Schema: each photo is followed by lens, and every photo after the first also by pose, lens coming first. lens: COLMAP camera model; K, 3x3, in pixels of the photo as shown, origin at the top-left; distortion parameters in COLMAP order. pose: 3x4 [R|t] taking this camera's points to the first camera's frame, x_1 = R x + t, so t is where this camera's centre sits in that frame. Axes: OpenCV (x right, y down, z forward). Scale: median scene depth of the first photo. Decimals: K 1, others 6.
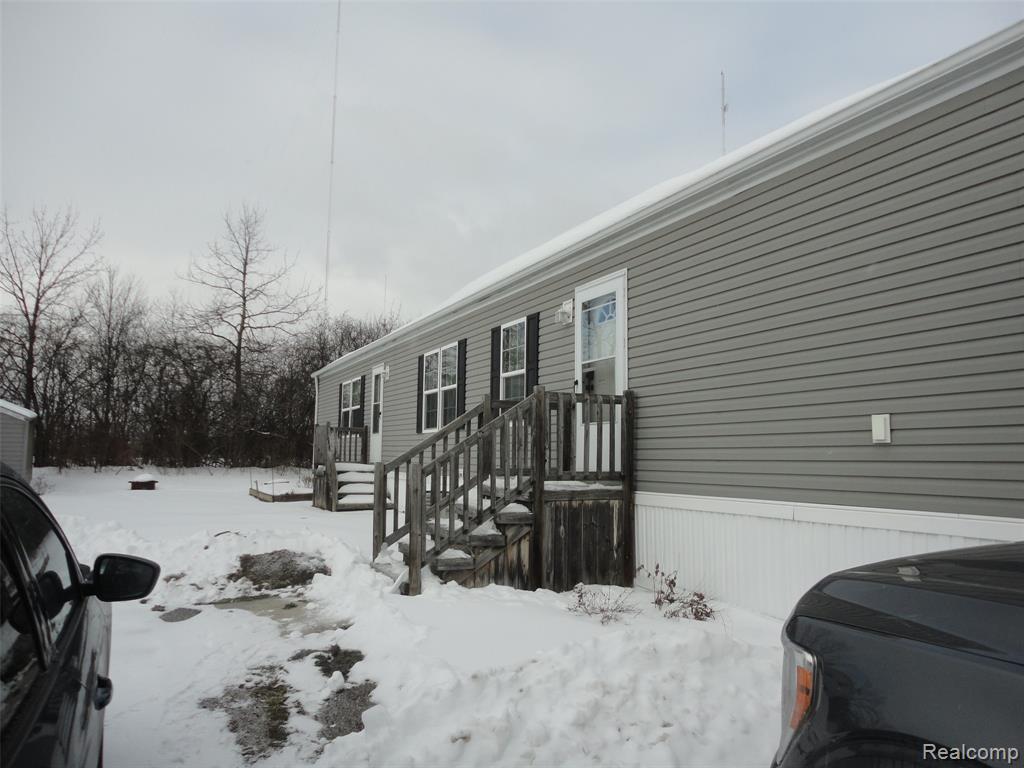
lens RADIAL K [[767.9, 0, 508.3], [0, 767.9, 383.9], [0, 0, 1]] dist [0.002588, 0.009142]
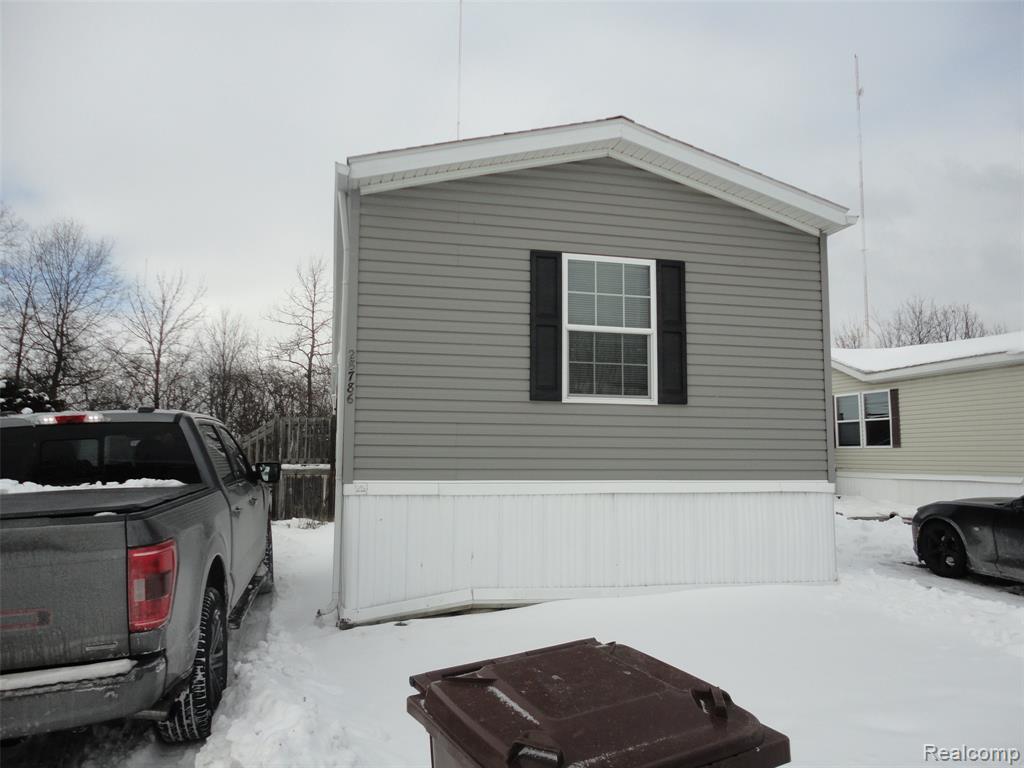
lens RADIAL K [[767.9, 0, 517.4], [0, 767.9, 383.6], [0, 0, 1]] dist [0.002588, 0.009142]
pose [[0.979327, -0.029923, -0.200058, 0.257345], [0.029676, 0.999551, -0.004233, -0.011595], [0.200095, -0.001791, 0.979775, -0.186964]]
